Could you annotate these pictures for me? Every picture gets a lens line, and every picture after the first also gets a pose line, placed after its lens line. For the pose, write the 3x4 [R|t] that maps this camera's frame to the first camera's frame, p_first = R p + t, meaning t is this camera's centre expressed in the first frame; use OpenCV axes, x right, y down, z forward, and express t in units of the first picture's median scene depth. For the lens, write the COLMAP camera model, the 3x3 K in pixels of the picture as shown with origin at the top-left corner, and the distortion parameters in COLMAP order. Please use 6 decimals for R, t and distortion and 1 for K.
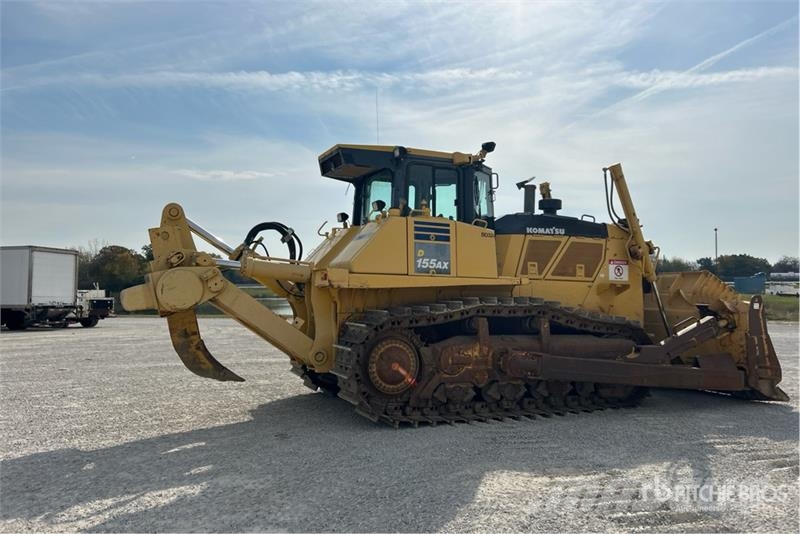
lens RADIAL K [[605.5, 0, 406.1], [0, 605.5, 260.9], [0, 0, 1]] dist [0.137781, -0.309957]
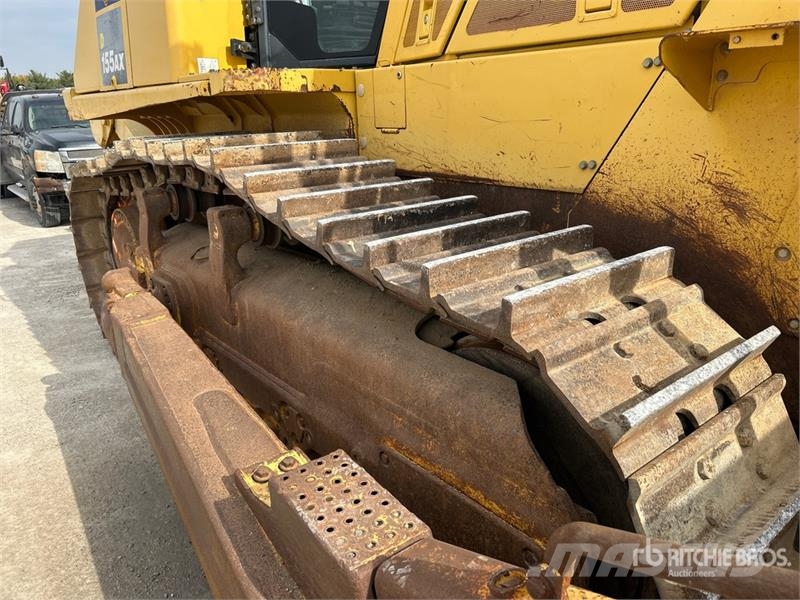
lens RADIAL K [[606.3, 0, 394.1], [0, 606.3, 294.9], [0, 0, 1]] dist [0.040373, -0.053079]
pose [[0.230966, 0.267010, -0.935607, 0.496636], [0.096013, 0.950659, 0.295007, 0.049142], [0.968213, -0.157967, 0.193933, 0.933630]]
